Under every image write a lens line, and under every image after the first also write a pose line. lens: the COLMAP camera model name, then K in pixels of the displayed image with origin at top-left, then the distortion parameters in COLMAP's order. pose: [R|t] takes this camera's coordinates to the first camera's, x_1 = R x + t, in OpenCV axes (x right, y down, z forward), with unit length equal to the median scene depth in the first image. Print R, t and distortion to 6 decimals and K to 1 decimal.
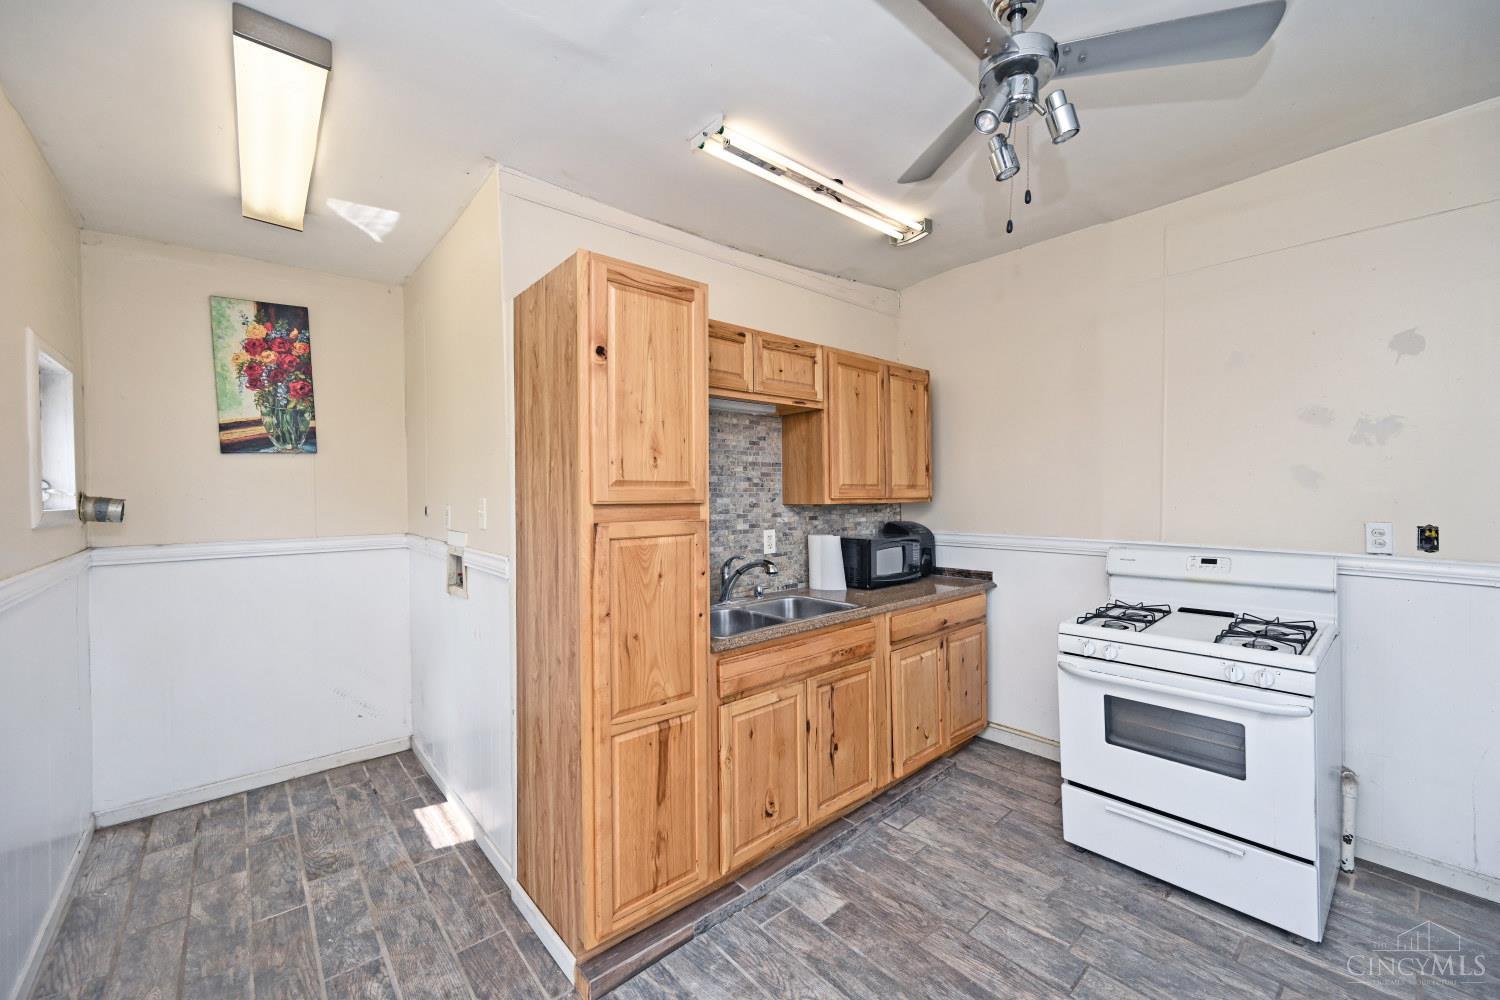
lens RADIAL K [[592.0, 0, 757.1], [0, 592.0, 501.1], [0, 0, 1]] dist [-0.002099, 0.000921]
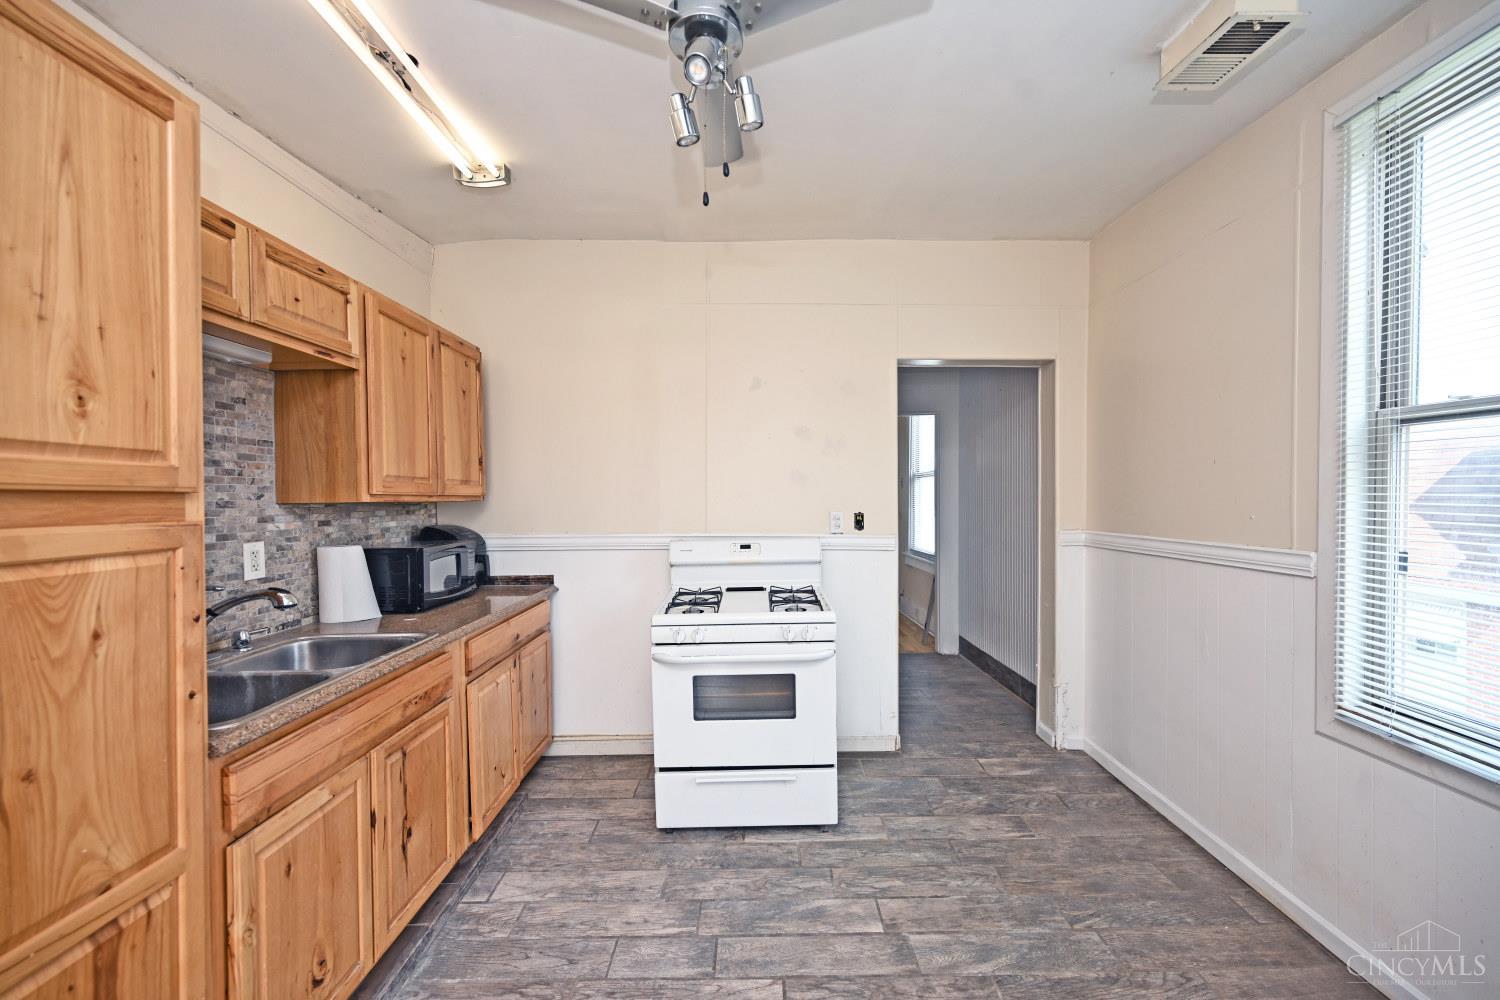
lens RADIAL K [[592.0, 0, 766.7], [0, 592.0, 501.9], [0, 0, 1]] dist [-0.002099, 0.000921]
pose [[0.651954, -0.004950, 0.758243, -0.197640], [0.012746, 0.999909, -0.004431, 0.026031], [-0.758152, 0.012553, 0.651957, 0.283299]]
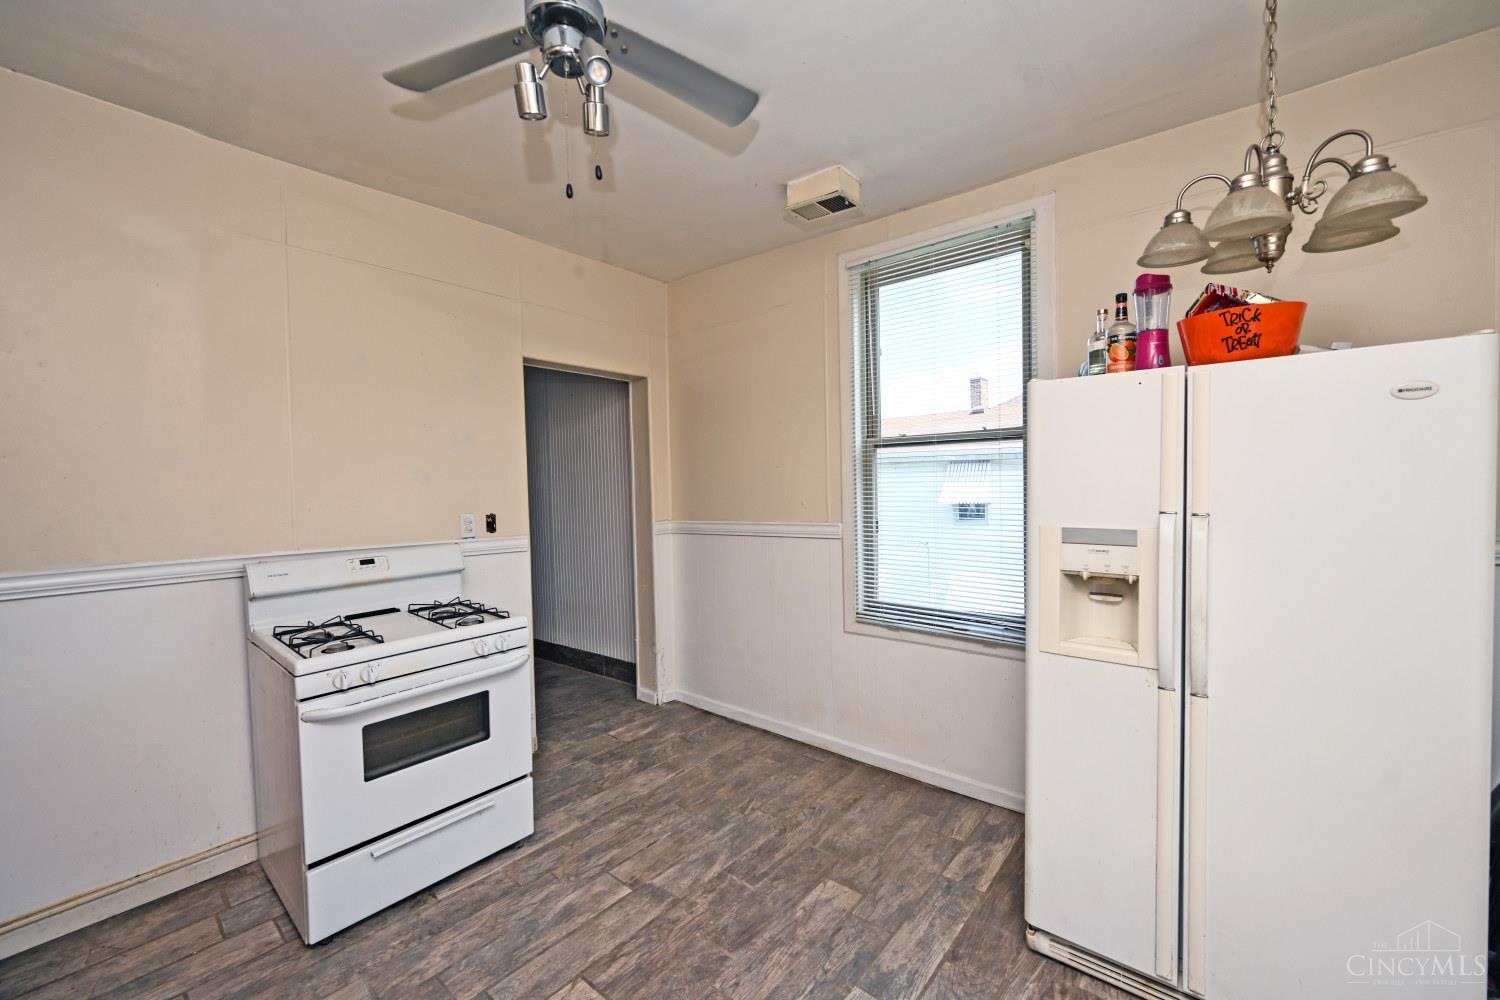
lens RADIAL K [[592.0, 0, 771.3], [0, 592.0, 503.6], [0, 0, 1]] dist [-0.002099, 0.000921]
pose [[-0.155255, -0.016005, 0.987745, -0.484794], [0.041118, 0.998898, 0.022648, 0.017121], [-0.987018, 0.044130, -0.154425, 0.774387]]
